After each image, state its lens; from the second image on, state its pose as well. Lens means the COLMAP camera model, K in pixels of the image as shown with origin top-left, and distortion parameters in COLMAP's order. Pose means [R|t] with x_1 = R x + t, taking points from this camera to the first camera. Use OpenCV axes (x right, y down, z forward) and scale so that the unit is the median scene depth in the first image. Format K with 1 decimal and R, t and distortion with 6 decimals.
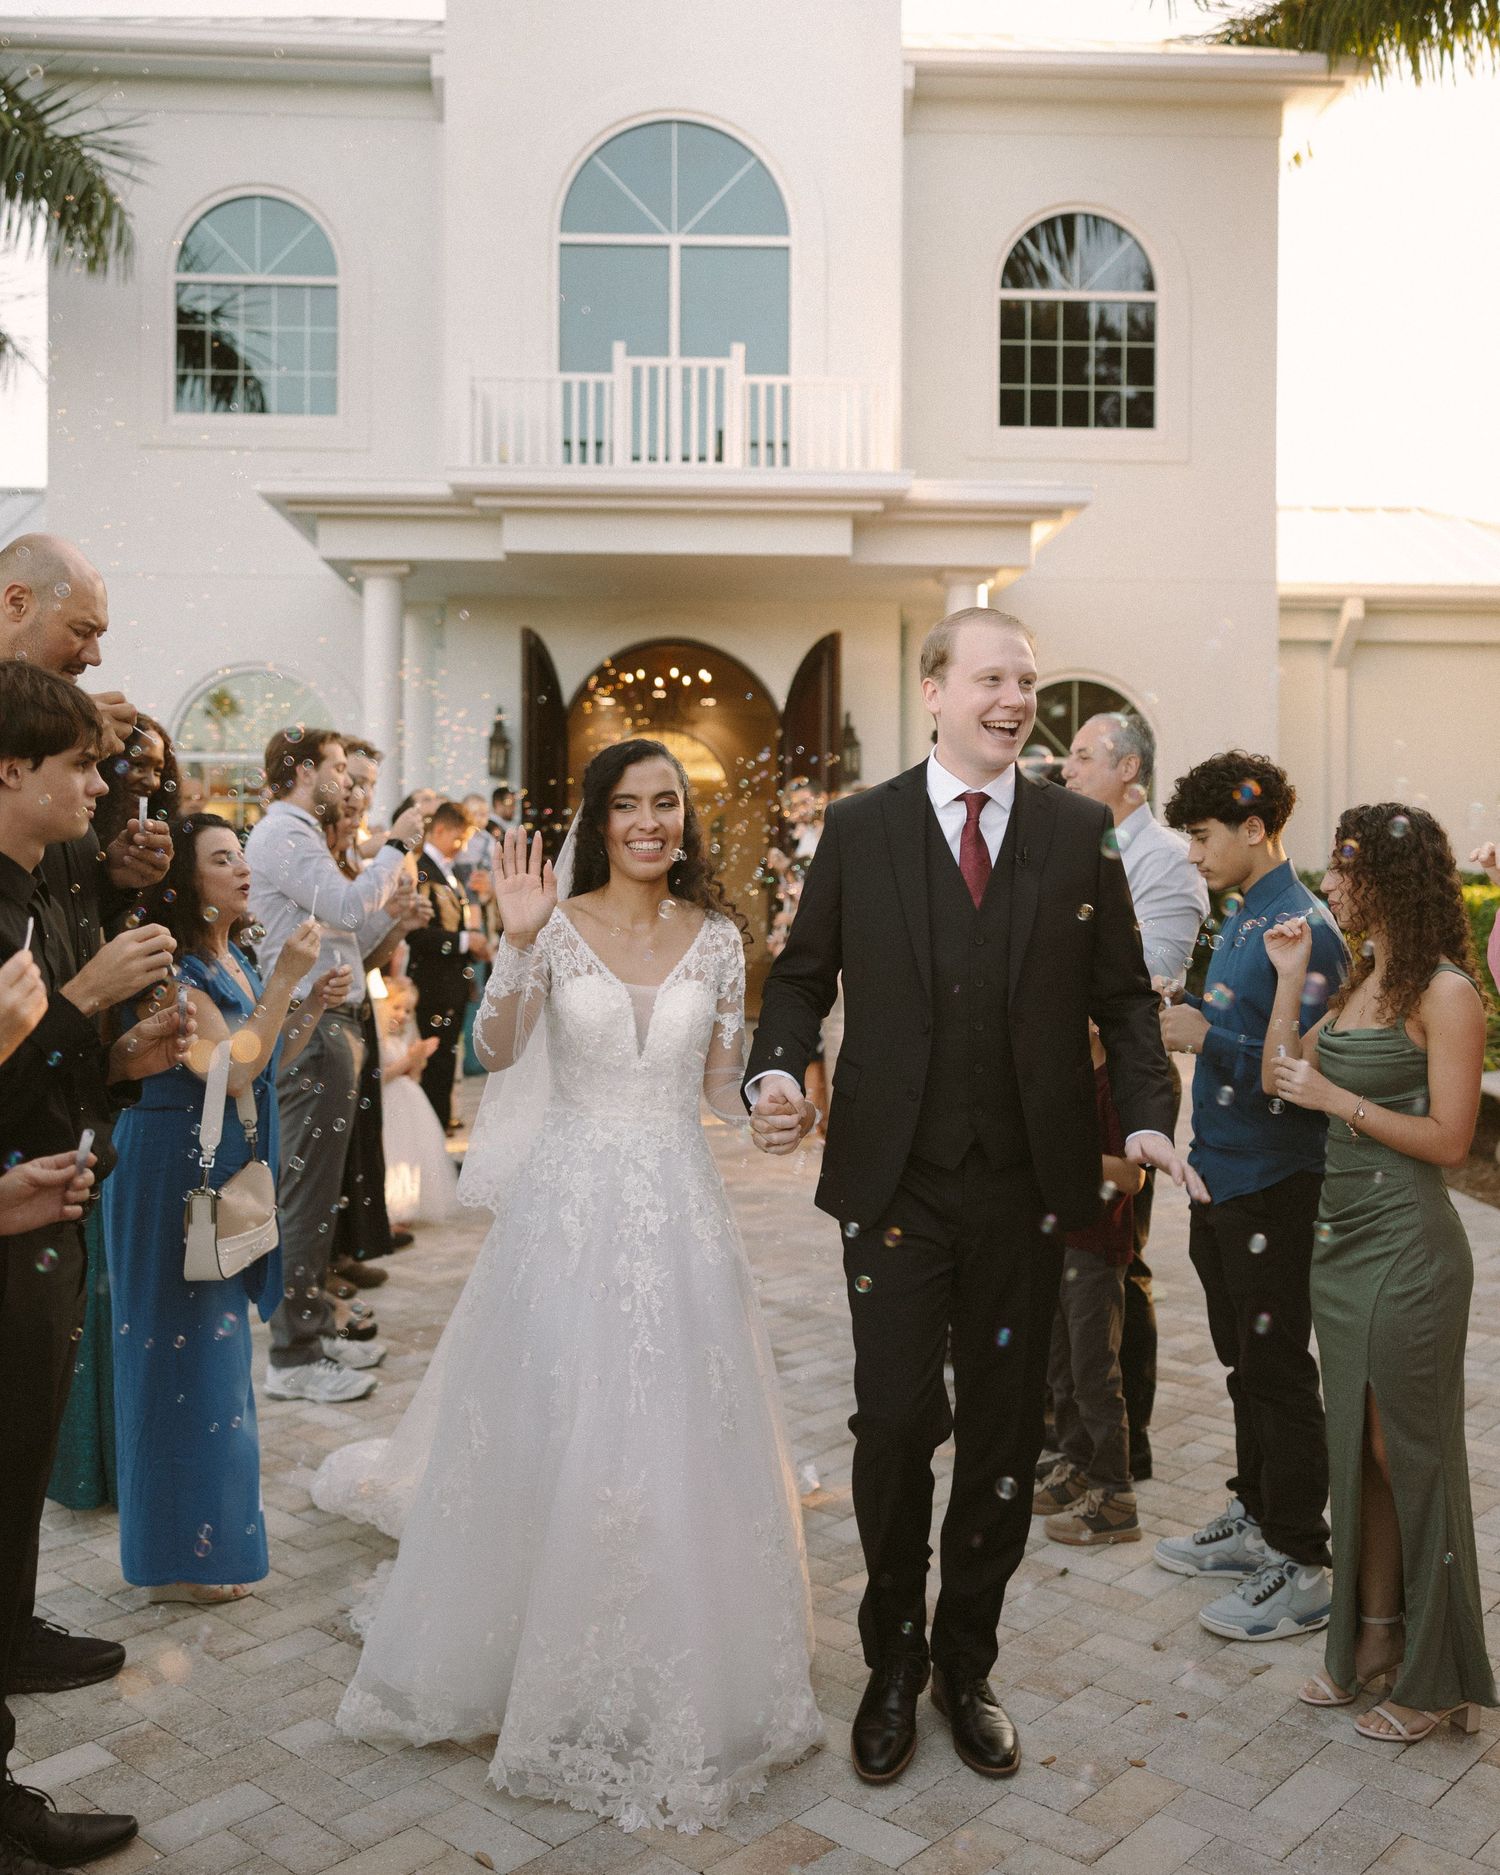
lens RADIAL K [[3704.0, 0, 750.0], [0, 3704.0, 937.5], [0, 0, 1]] dist [0.167038, 0.135988]
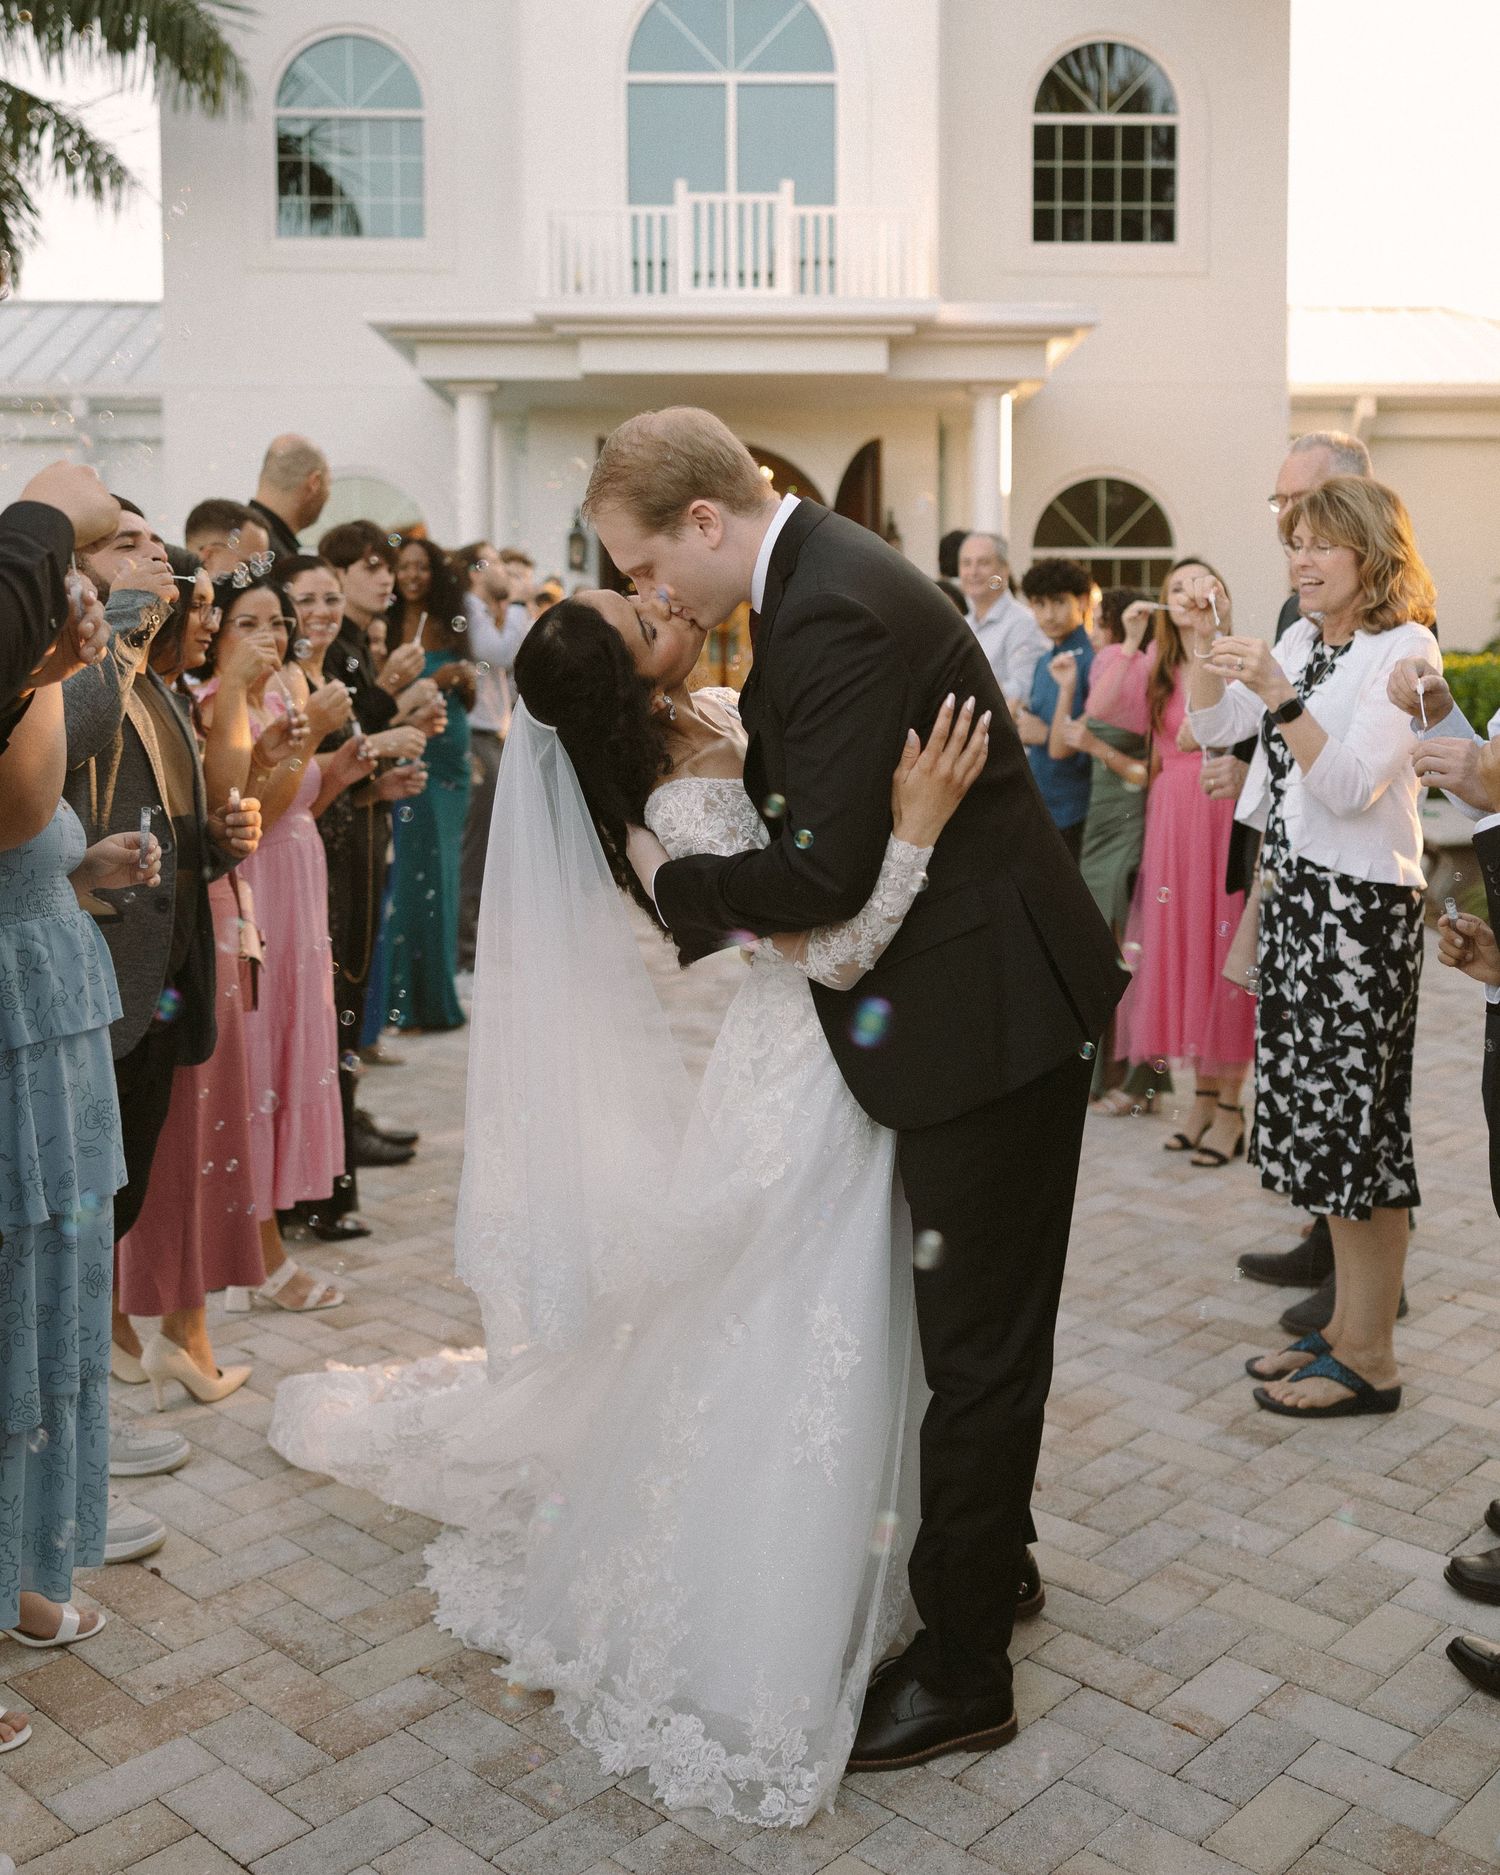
lens RADIAL K [[3704.0, 0, 750.0], [0, 3704.0, 937.5], [0, 0, 1]] dist [0.167038, 0.135988]
pose [[0.999804, -0.005469, -0.019025, 0.005038], [0.006523, 0.998422, 0.055784, 0.004671], [0.018690, -0.055897, 0.998262, -0.118426]]
